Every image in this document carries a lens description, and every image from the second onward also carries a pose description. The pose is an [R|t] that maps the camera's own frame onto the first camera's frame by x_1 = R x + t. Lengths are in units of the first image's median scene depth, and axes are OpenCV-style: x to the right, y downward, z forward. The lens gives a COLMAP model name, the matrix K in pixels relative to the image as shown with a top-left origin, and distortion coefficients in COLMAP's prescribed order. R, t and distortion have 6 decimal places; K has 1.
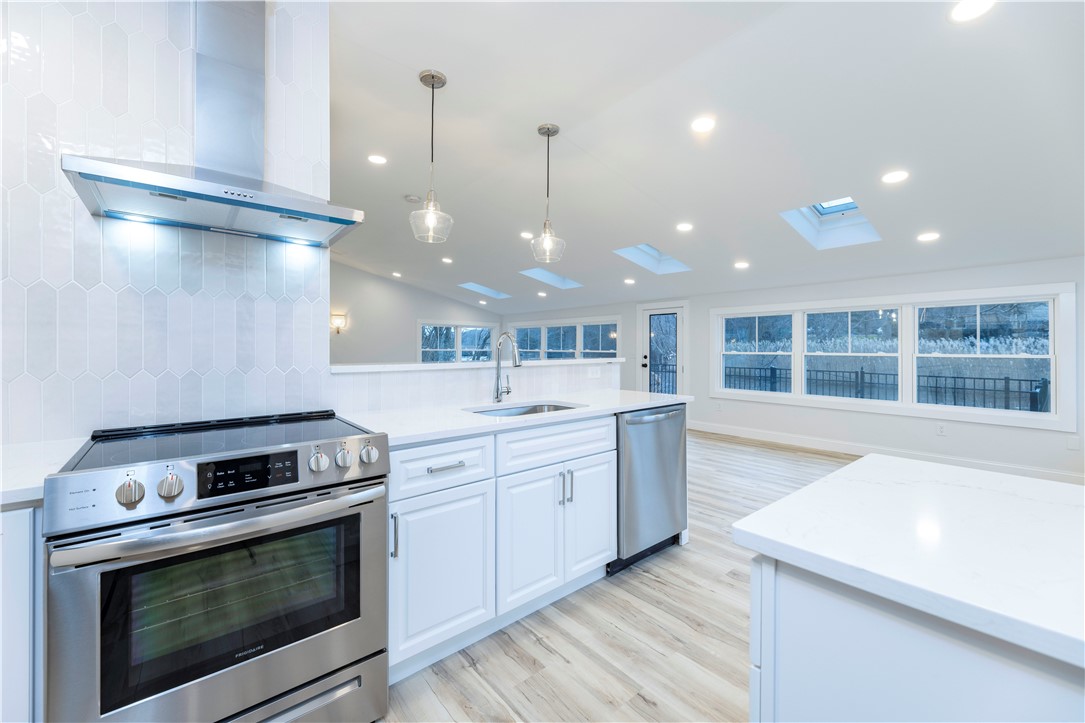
lens RADIAL K [[437.0, 0, 538.6], [0, 437.0, 344.9], [0, 0, 1]] dist [-0.000422, -0.000409]
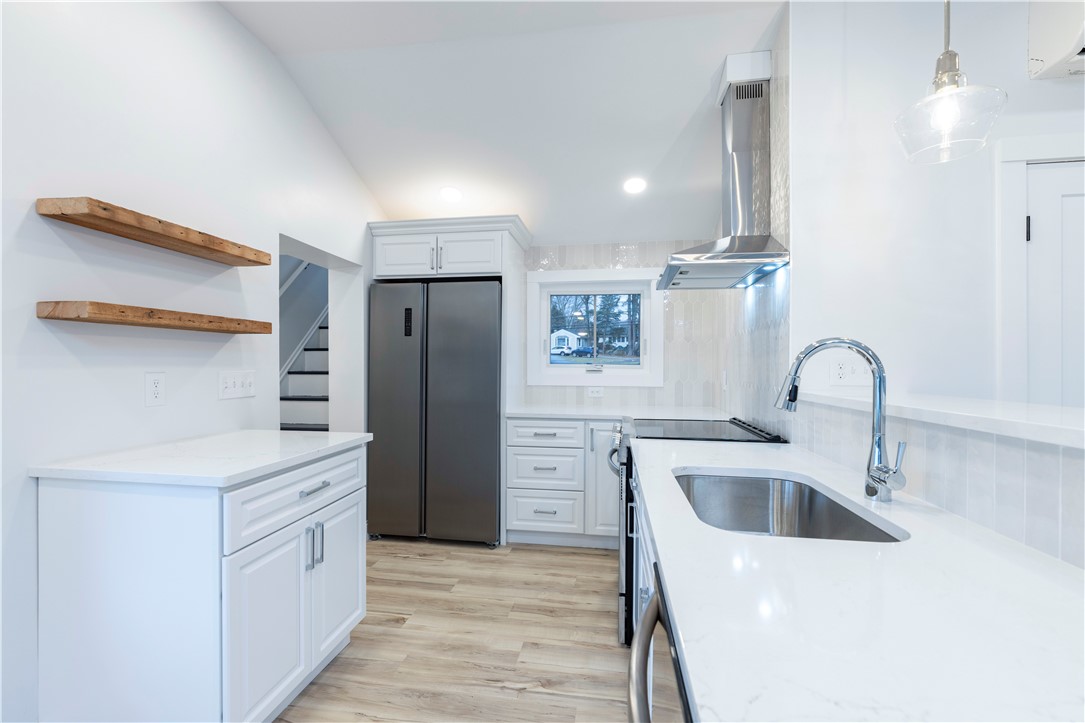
lens RADIAL K [[481.3, 0, 539.1], [0, 481.3, 365.2], [0, 0, 1]] dist [-0.004839, 0.000267]
pose [[-0.754690, -0.004313, -0.656067, 0.698525], [-0.001153, 0.999986, -0.005248, 0.005098], [0.656081, -0.003204, -0.754684, 1.694058]]
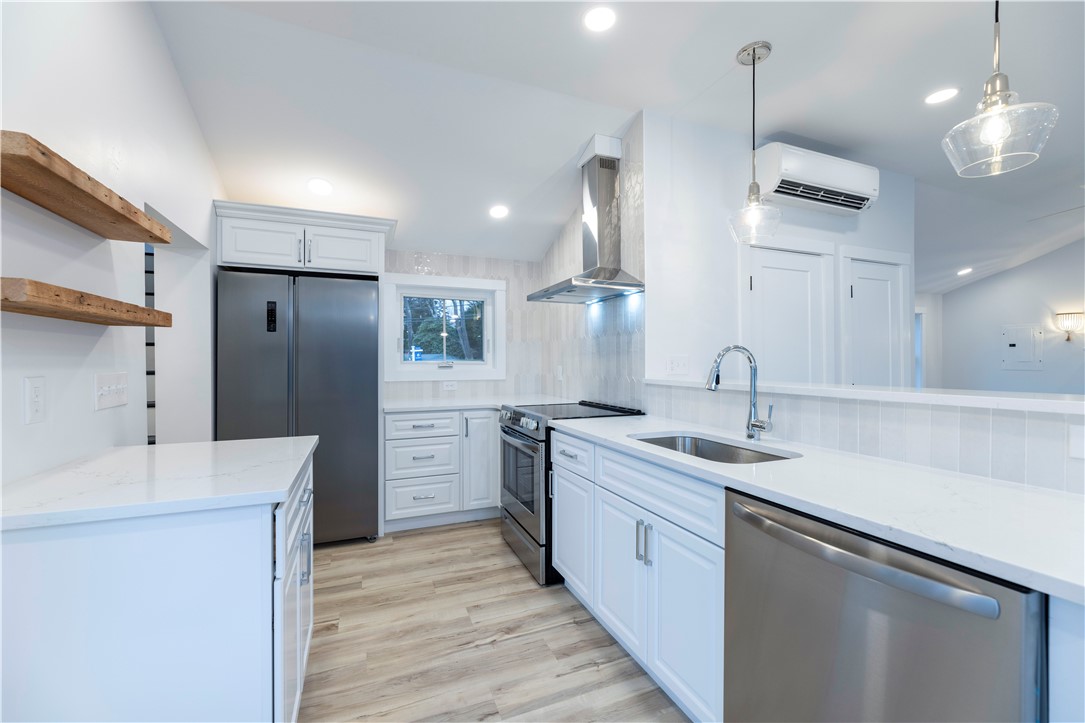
lens RADIAL K [[437.0, 0, 538.9], [0, 437.0, 359.4], [0, 0, 1]] dist [-0.000422, -0.000409]
pose [[-0.304224, -0.004414, -0.952590, 1.081316], [0.006066, 0.999960, -0.006571, -0.002501], [0.952581, -0.007777, -0.304185, 1.309640]]
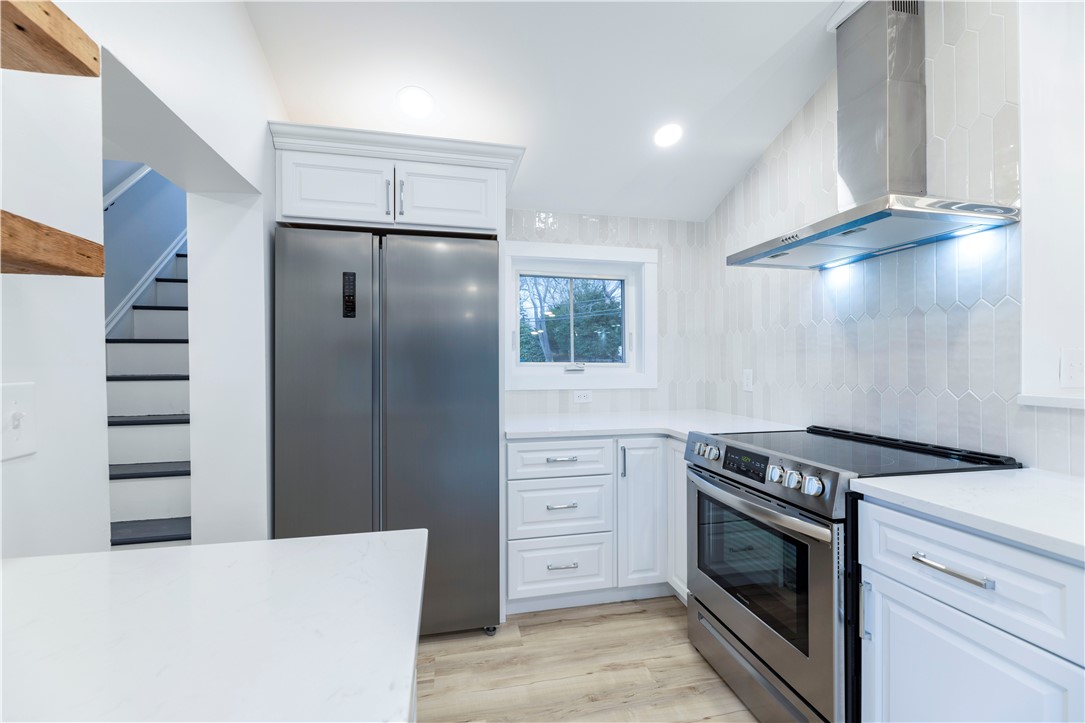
lens RADIAL K [[437.0, 0, 539.4], [0, 437.0, 365.9], [0, 0, 1]] dist [-0.000422, -0.000409]
pose [[-0.461565, 0.003493, -0.887100, 0.564556], [0.005374, 0.999985, 0.001142, -0.000842], [0.887090, -0.004241, -0.461577, 0.770699]]
